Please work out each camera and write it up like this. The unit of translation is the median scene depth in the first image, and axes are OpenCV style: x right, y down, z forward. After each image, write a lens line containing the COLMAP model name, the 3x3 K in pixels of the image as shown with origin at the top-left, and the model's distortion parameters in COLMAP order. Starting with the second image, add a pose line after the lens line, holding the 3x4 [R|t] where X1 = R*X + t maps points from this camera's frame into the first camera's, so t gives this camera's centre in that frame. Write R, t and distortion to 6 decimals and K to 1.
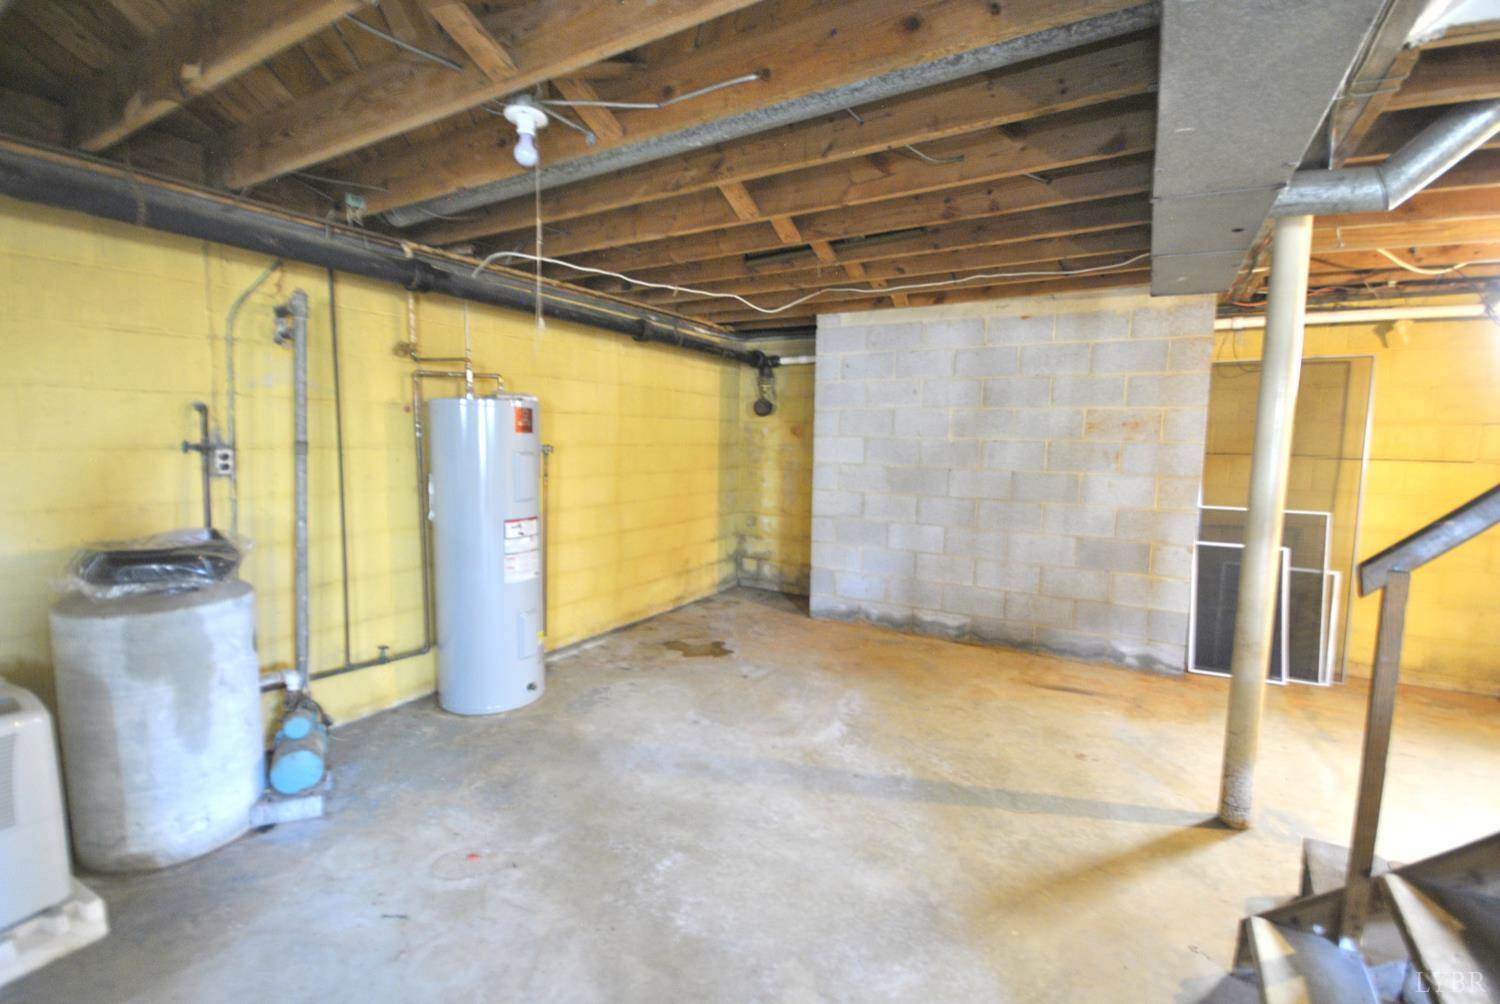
lens RADIAL K [[660.1, 0, 759.6], [0, 660.1, 501.0], [0, 0, 1]] dist [0.011120, -0.011305]
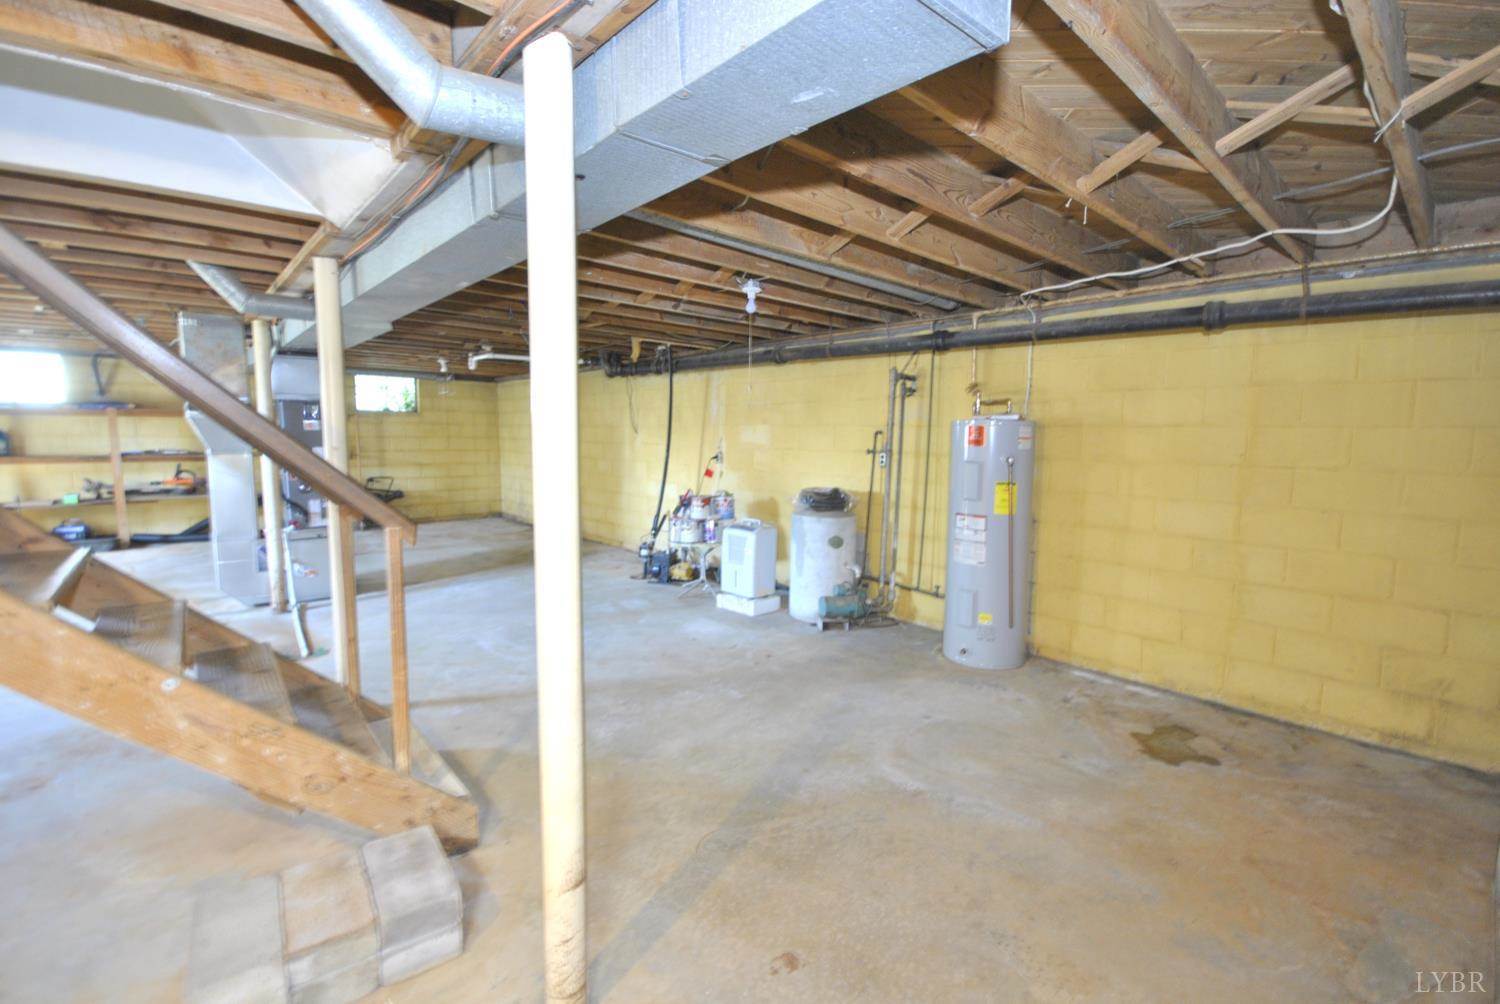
lens RADIAL K [[660.1, 0, 756.8], [0, 660.1, 502.3], [0, 0, 1]] dist [0.011120, -0.011305]
pose [[-0.304376, 0.078234, -0.949334, 0.937639], [-0.111510, 0.986843, 0.117078, -0.096785], [0.946003, 0.141496, -0.291647, 0.971757]]
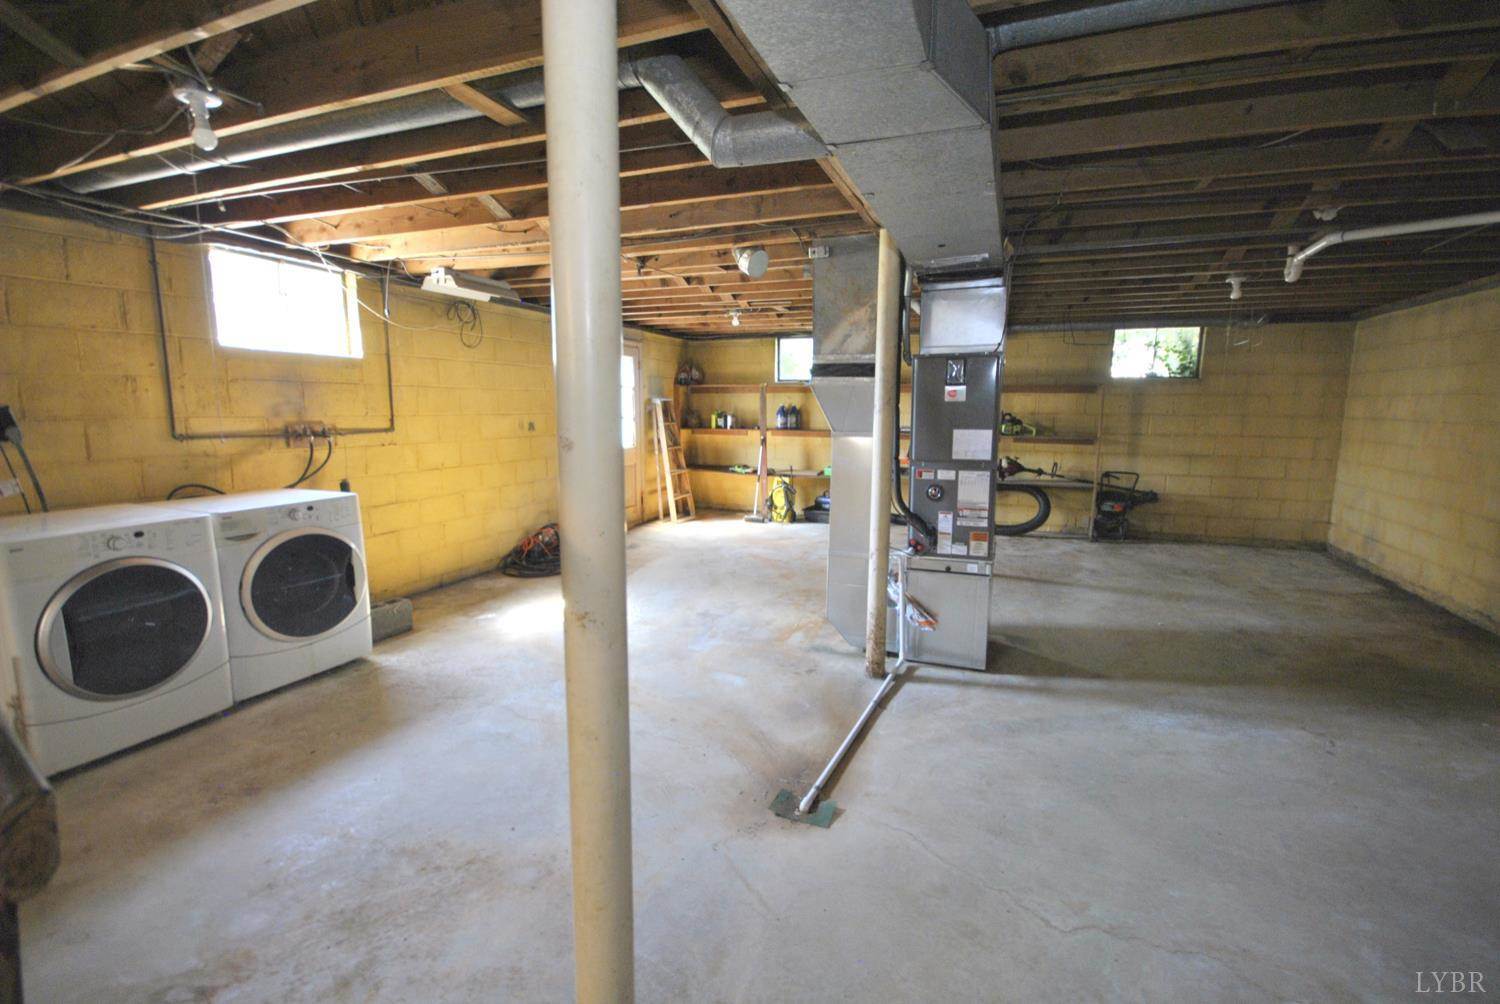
lens RADIAL K [[660.1, 0, 758.7], [0, 660.1, 506.7], [0, 0, 1]] dist [0.011120, -0.011305]
pose [[-0.987506, 0.000838, -0.157581, 0.144735], [-0.038426, 0.968519, 0.245955, -0.039137], [0.152826, 0.248937, -0.956386, 0.383983]]
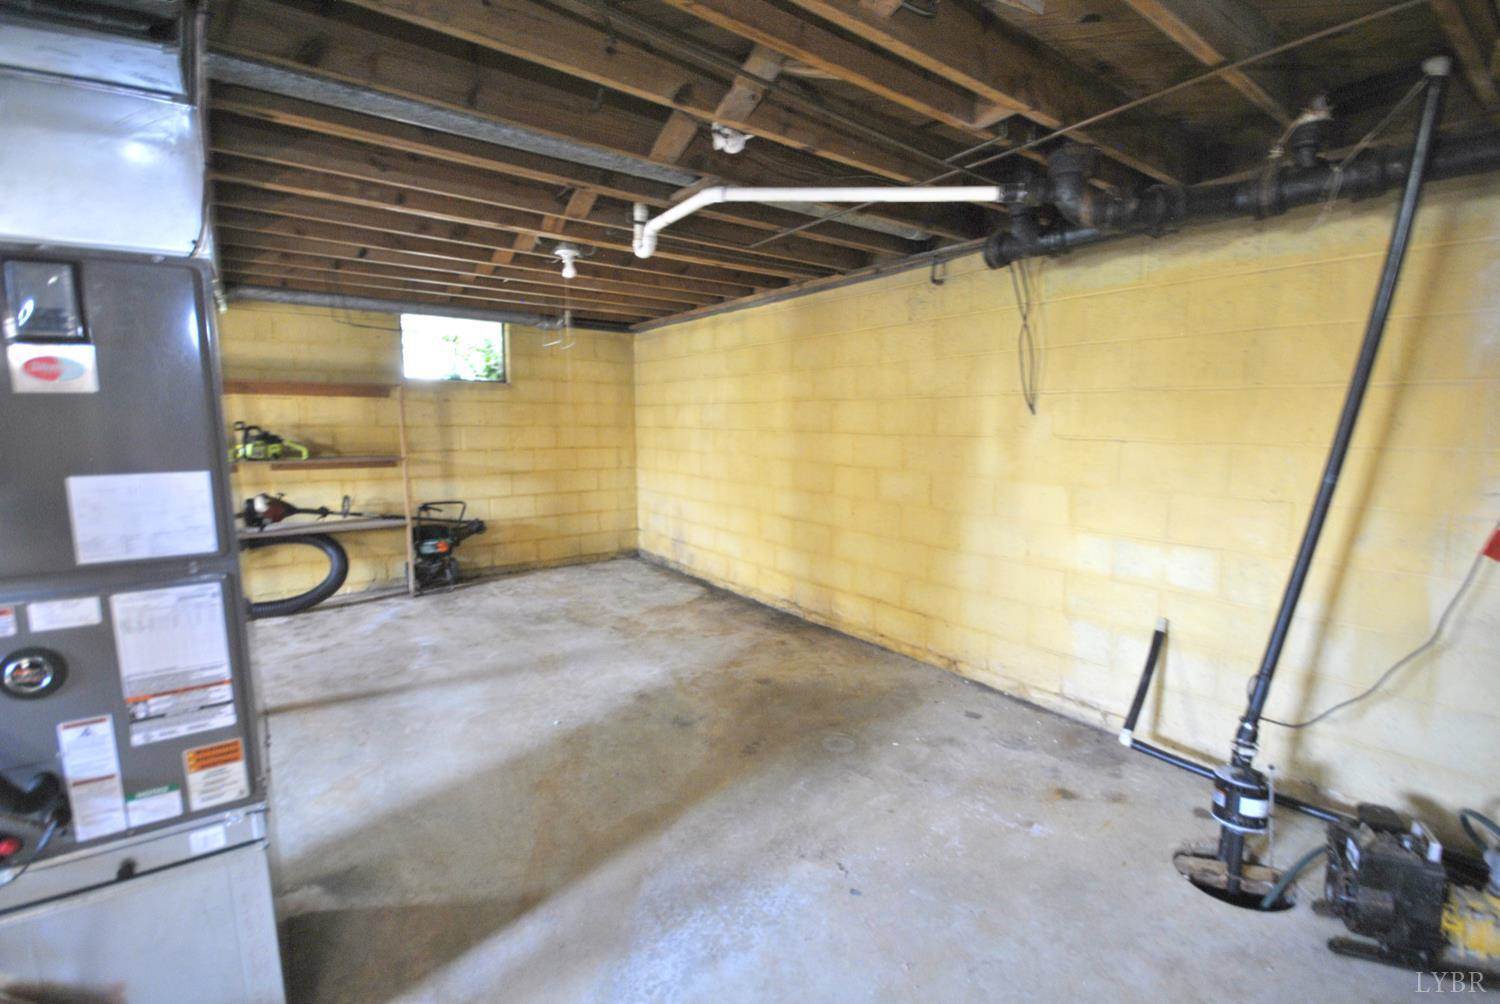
lens RADIAL K [[660.1, 0, 754.4], [0, 660.1, 502.2], [0, 0, 1]] dist [0.011120, -0.011305]
pose [[-0.402530, 0.094259, -0.910541, -0.152878], [-0.102258, 0.983829, 0.147052, 0.013205], [0.909677, 0.152303, -0.386382, -0.135216]]
